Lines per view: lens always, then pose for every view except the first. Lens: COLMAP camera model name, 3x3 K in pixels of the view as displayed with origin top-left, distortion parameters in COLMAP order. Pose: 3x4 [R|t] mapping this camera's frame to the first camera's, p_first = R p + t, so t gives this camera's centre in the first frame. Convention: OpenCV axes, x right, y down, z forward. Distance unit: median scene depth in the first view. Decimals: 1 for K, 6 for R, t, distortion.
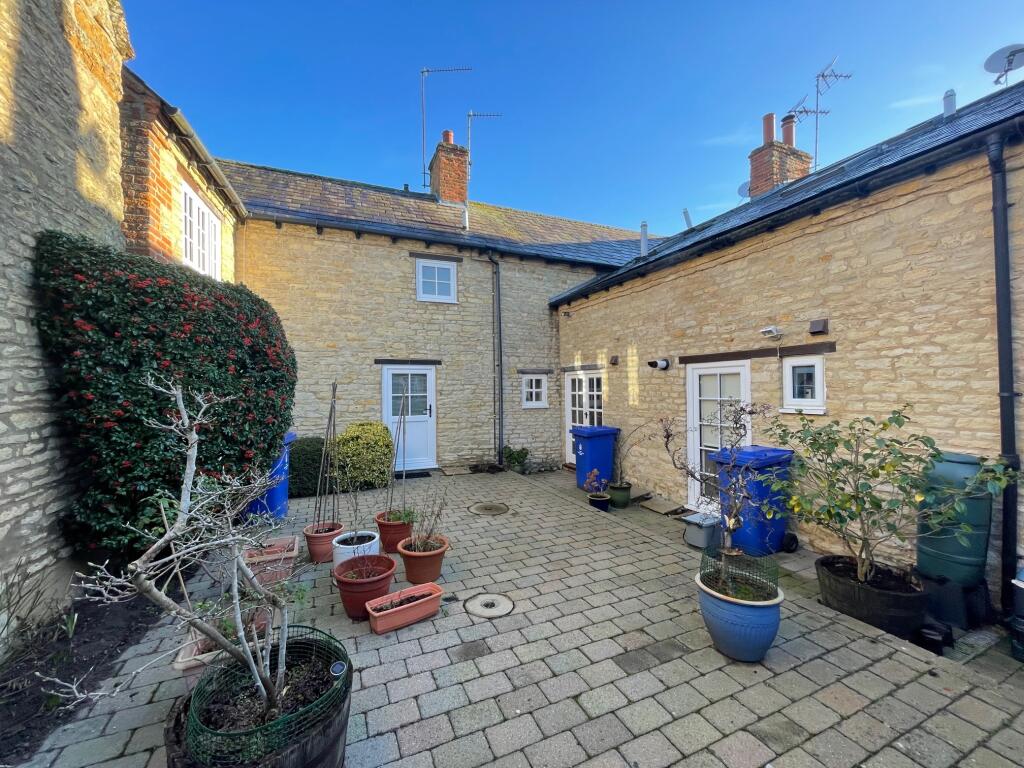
lens RADIAL K [[415.7, 0, 513.6], [0, 415.7, 384.8], [0, 0, 1]] dist [-0.000319, -0.000007]
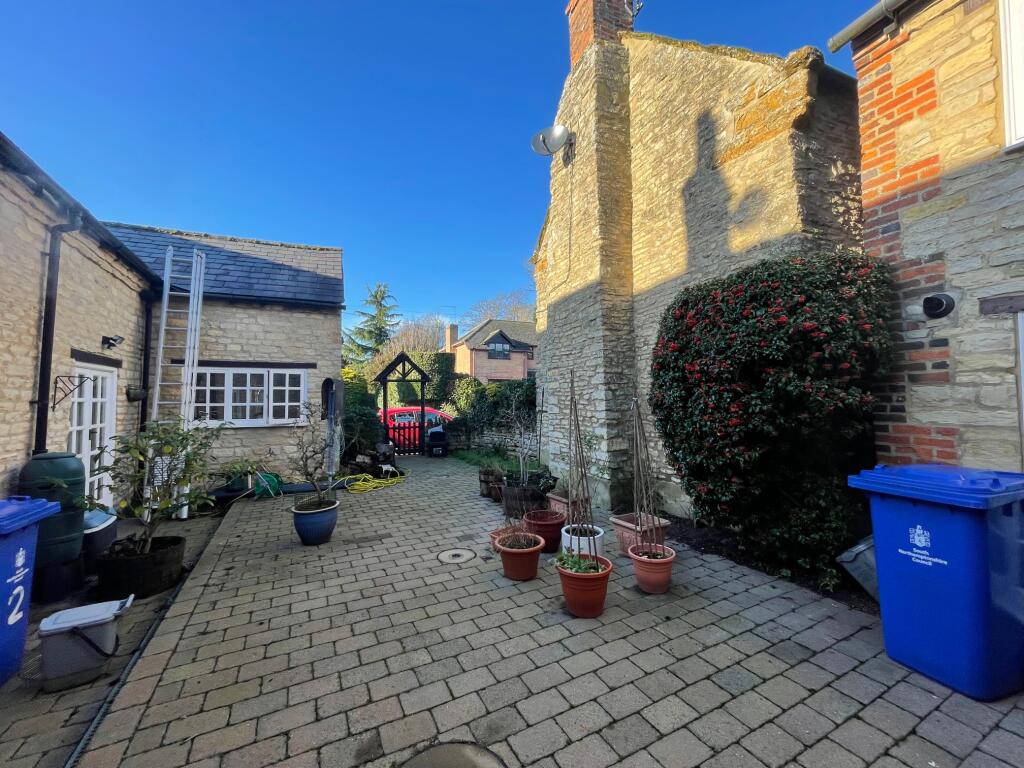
lens RADIAL K [[415.7, 0, 514.0], [0, 415.7, 381.3], [0, 0, 1]] dist [-0.000319, -0.000007]
pose [[-0.998114, 0.015627, -0.059369, -0.164265], [0.018863, 0.998344, -0.054346, 0.051982], [0.058421, -0.055364, -0.996756, 2.254068]]
